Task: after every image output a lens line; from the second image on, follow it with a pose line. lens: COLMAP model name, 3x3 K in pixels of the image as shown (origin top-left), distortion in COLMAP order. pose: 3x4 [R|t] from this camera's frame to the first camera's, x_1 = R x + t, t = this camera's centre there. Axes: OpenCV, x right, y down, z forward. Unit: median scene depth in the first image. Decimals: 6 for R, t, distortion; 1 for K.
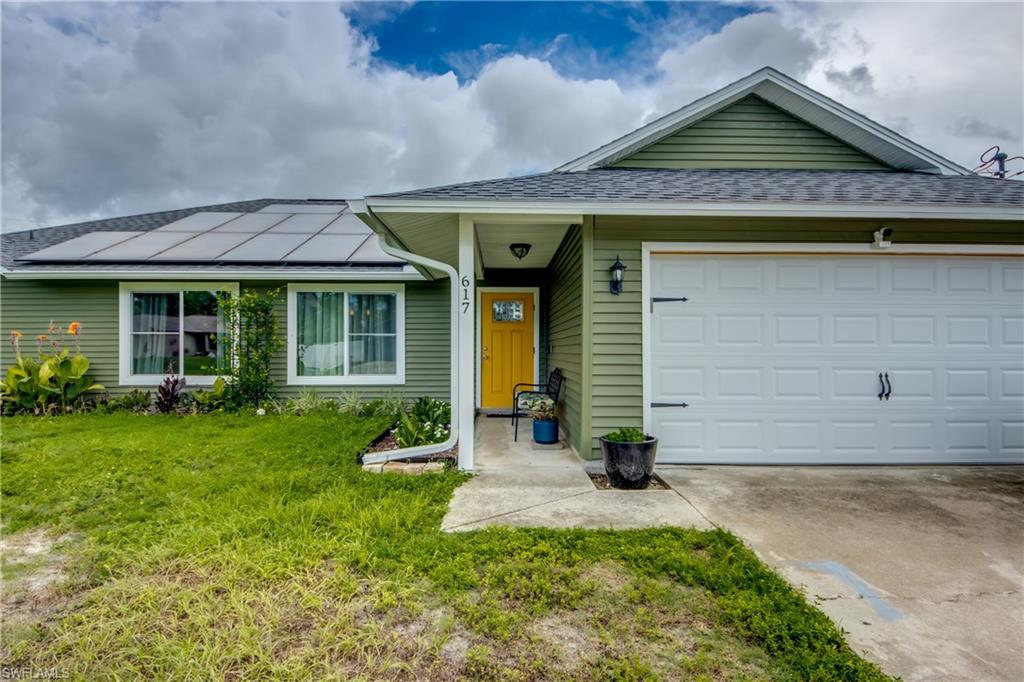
lens RADIAL K [[505.8, 0, 513.7], [0, 505.8, 342.6], [0, 0, 1]] dist [0.004614, -0.000002]
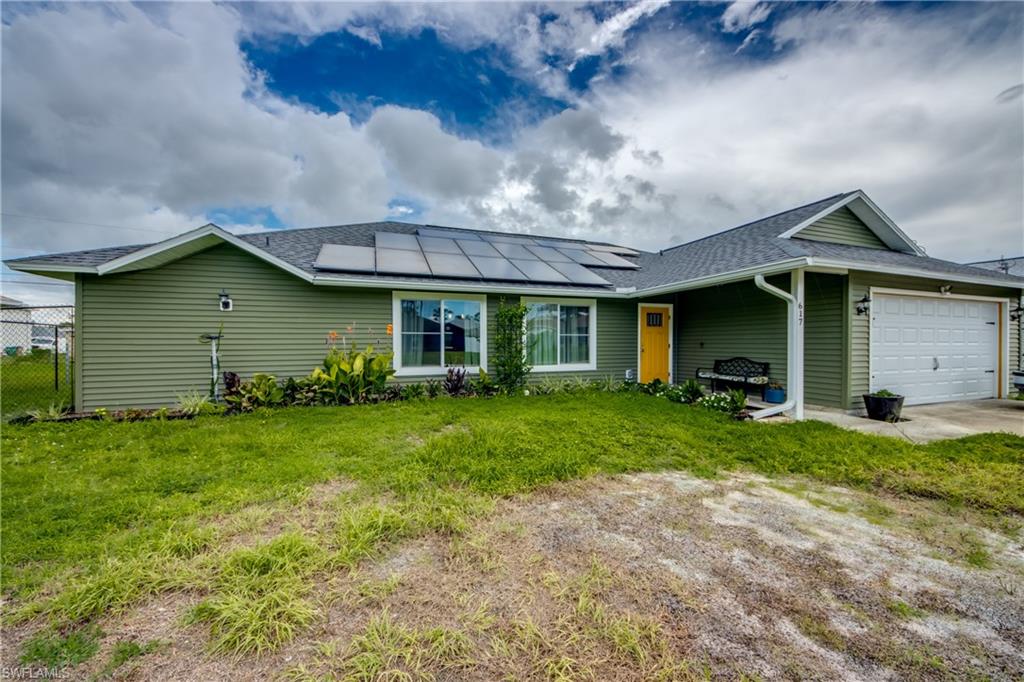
lens RADIAL K [[387.8, 0, 512.6], [0, 387.8, 343.9], [0, 0, 1]] dist [0.019118, -0.013603]
pose [[0.953549, -0.001040, 0.301235, -0.780270], [-0.003145, 0.999905, 0.013408, -0.005205], [-0.301220, -0.013732, 0.953456, 0.025906]]
